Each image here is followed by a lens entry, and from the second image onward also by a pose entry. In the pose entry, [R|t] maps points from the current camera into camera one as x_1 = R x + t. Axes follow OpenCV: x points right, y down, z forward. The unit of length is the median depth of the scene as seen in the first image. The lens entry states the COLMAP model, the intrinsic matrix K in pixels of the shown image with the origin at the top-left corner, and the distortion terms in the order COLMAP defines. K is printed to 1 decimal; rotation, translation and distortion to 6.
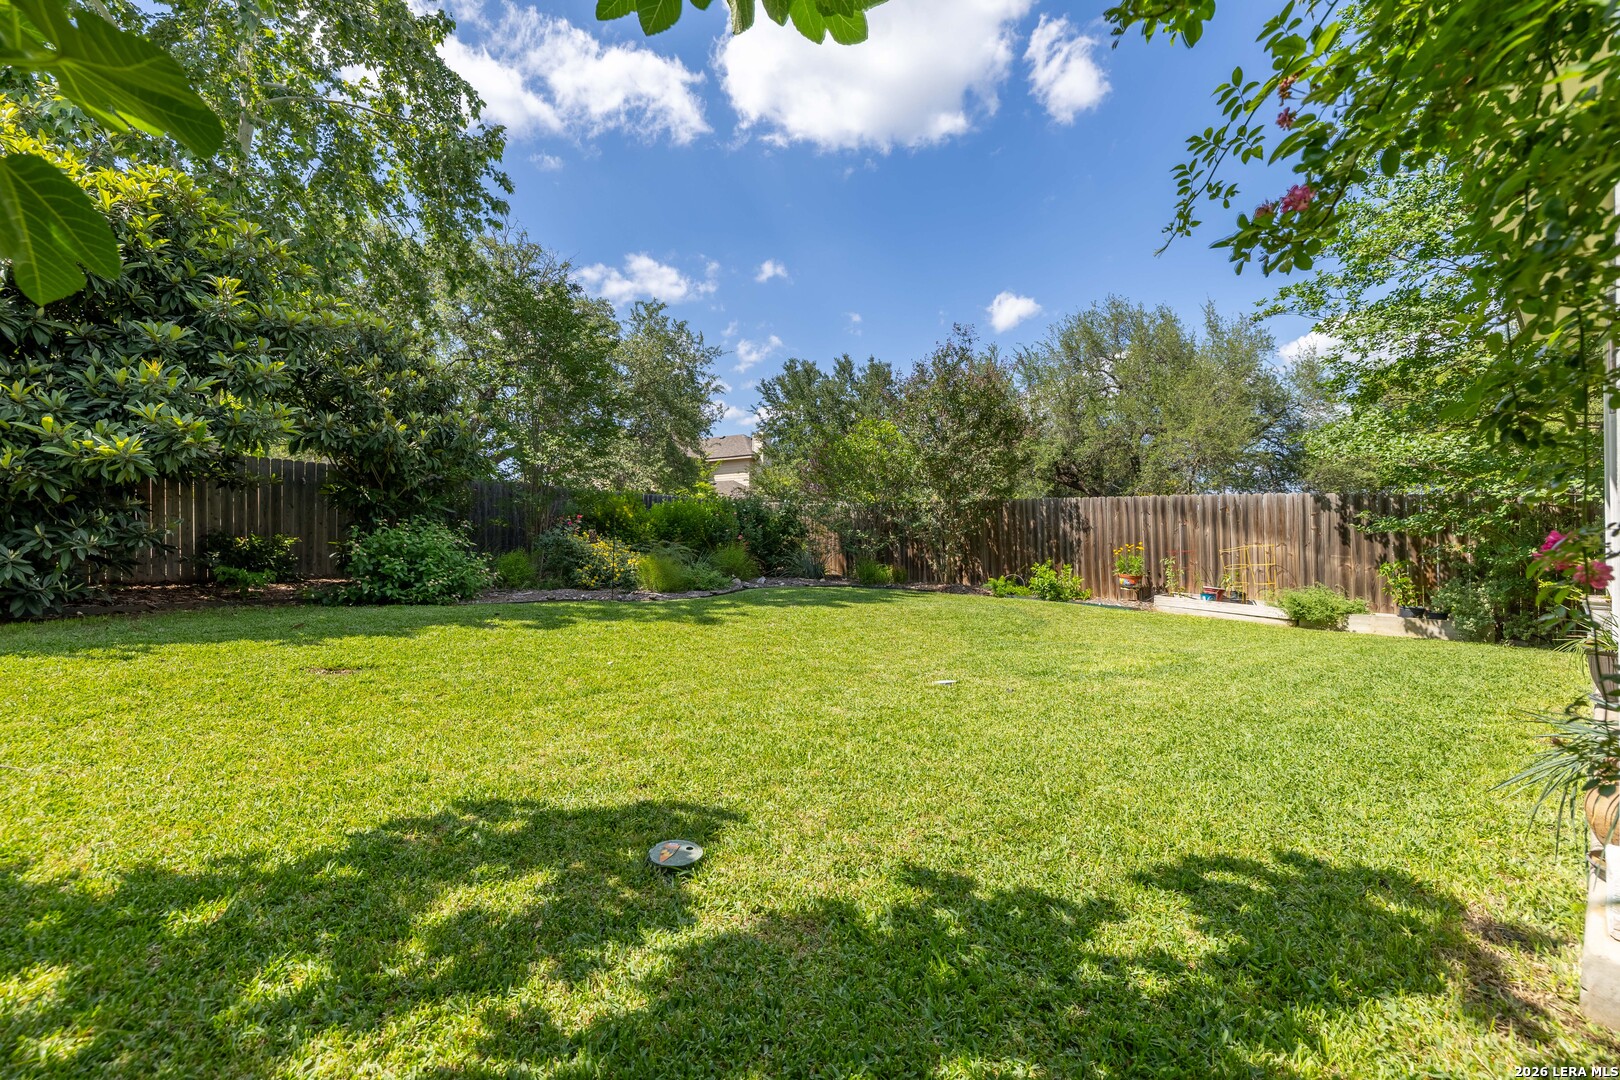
lens RADIAL K [[686.9, 0, 805.2], [0, 686.9, 532.1], [0, 0, 1]] dist [-0.004051, -0.000233]
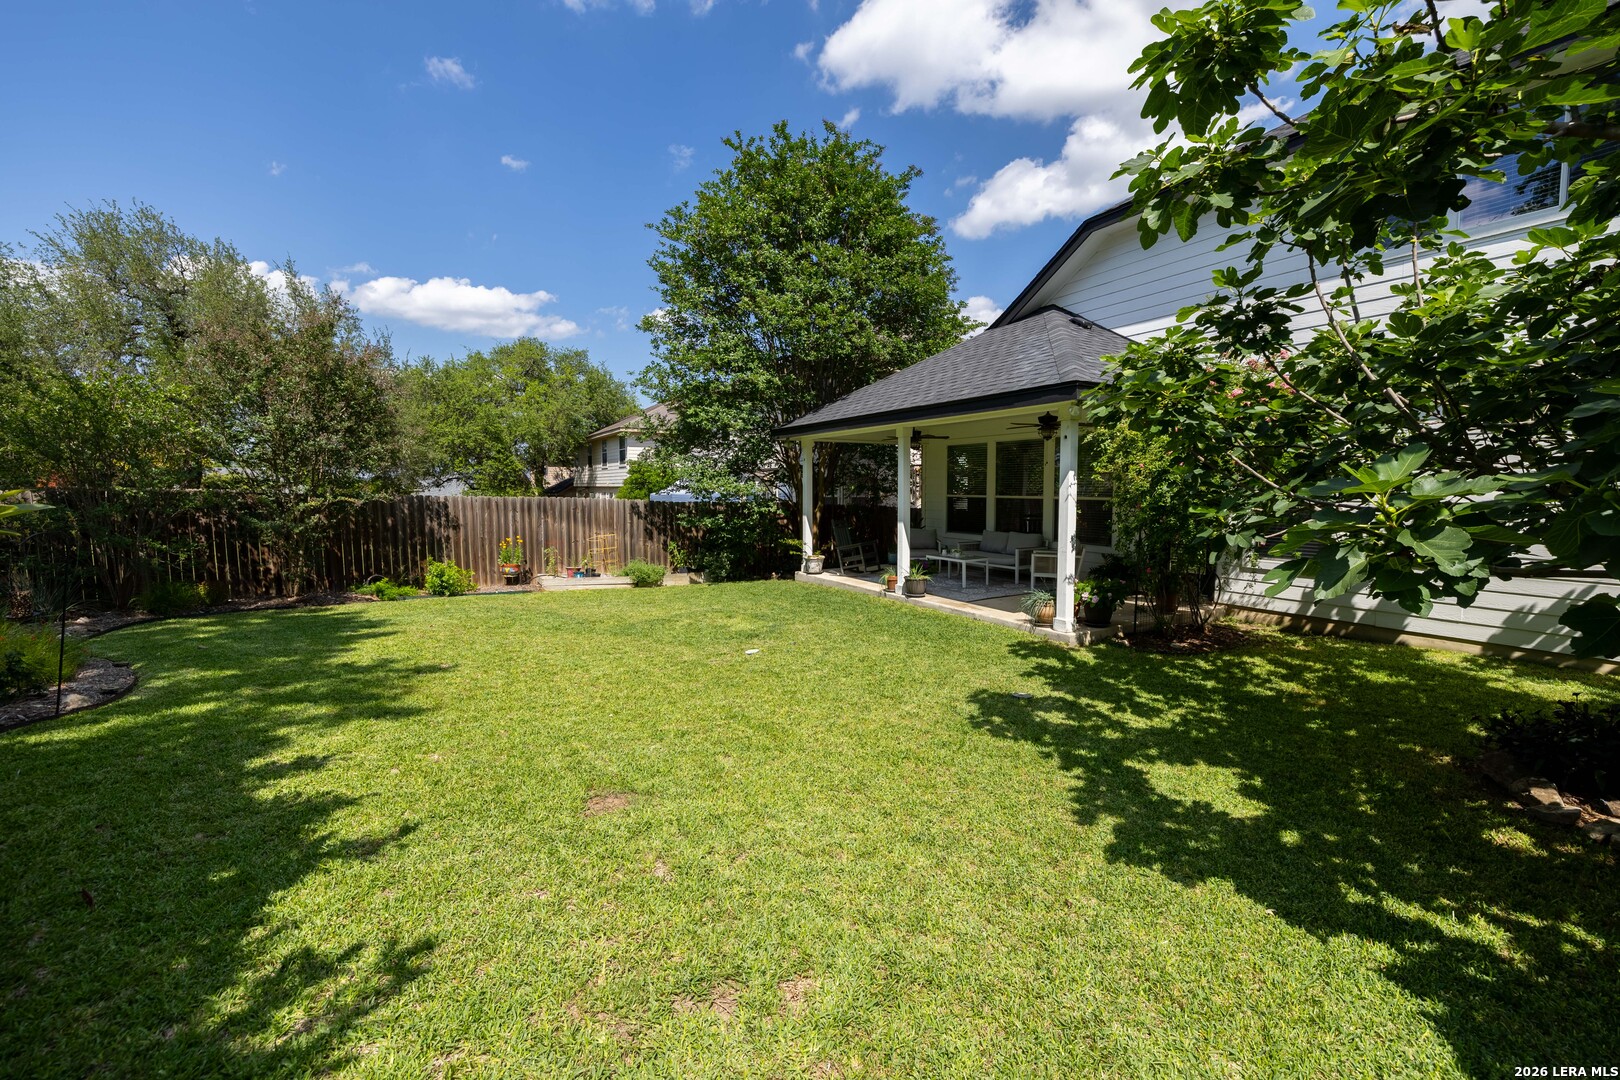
lens RADIAL K [[686.9, 0, 831.4], [0, 686.9, 540.9], [0, 0, 1]] dist [-0.004051, -0.000233]
pose [[0.180074, -0.074542, 0.980825, -0.579033], [-0.003690, 0.997066, 0.076454, -0.069944], [-0.983646, -0.017386, 0.179271, 0.245434]]
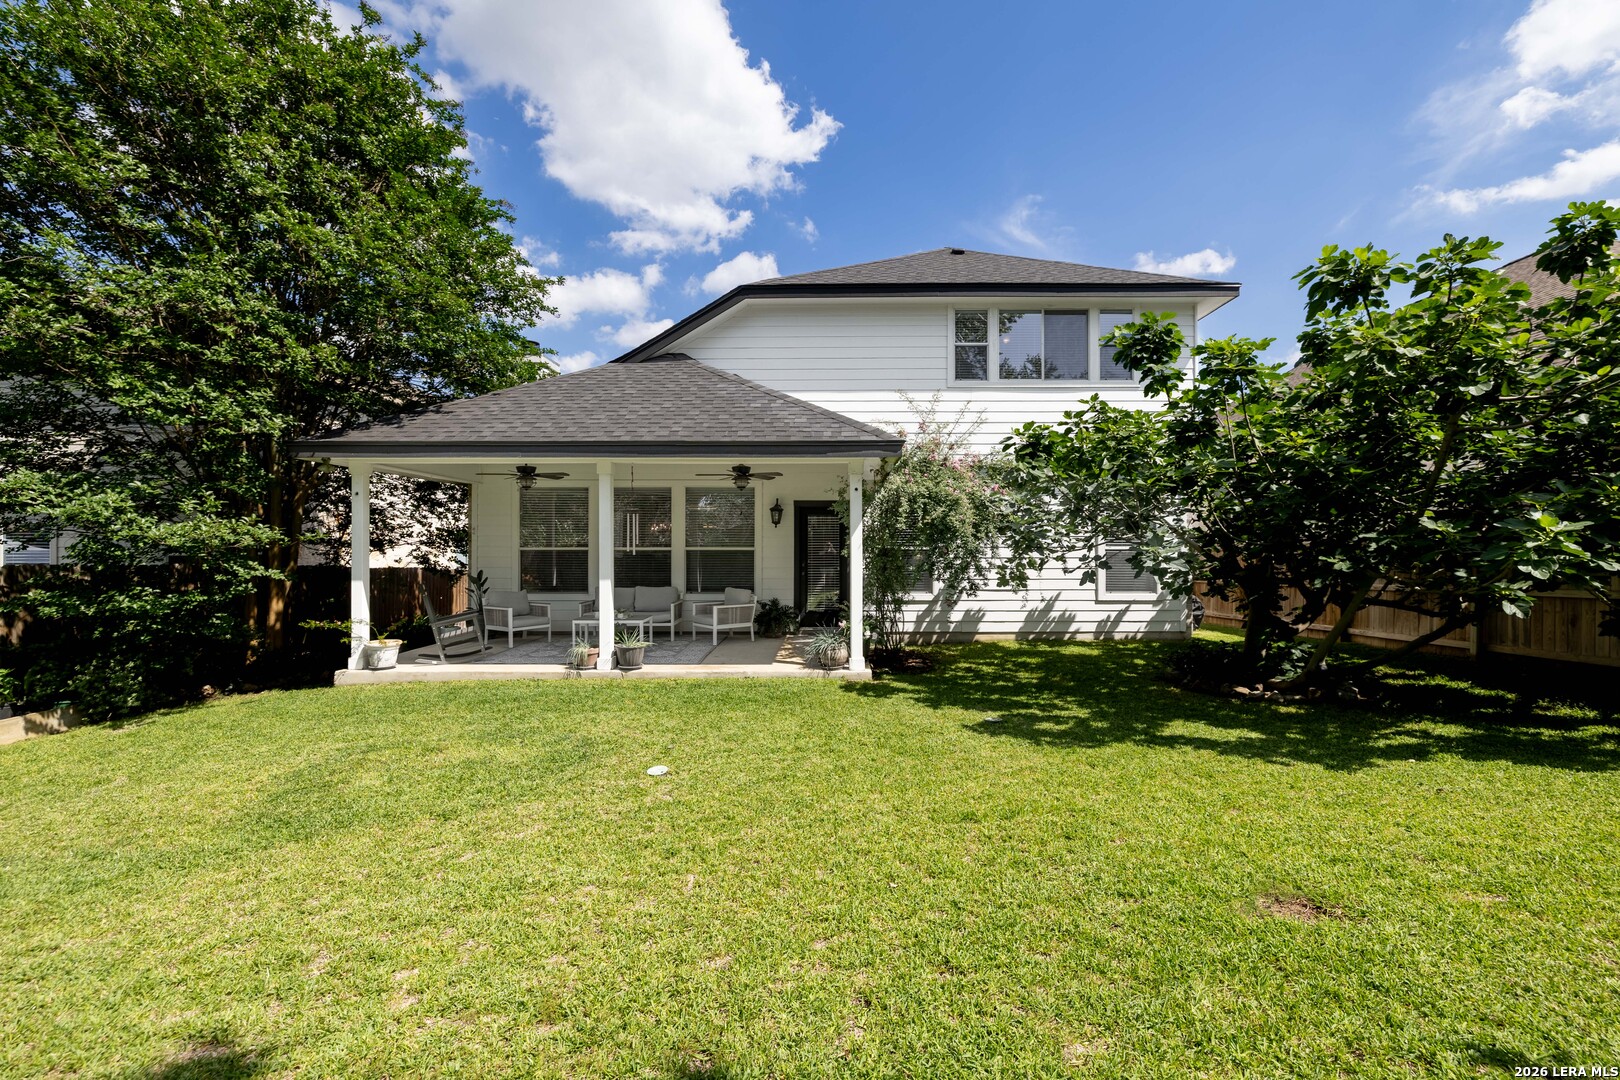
lens RADIAL K [[686.9, 0, 813.0], [0, 686.9, 541.1], [0, 0, 1]] dist [-0.004051, -0.000233]
pose [[-0.749099, 0.012464, 0.662341, -0.310836], [0.004975, 0.999901, -0.013189, -0.054544], [-0.662439, -0.006585, -0.749087, 0.733282]]
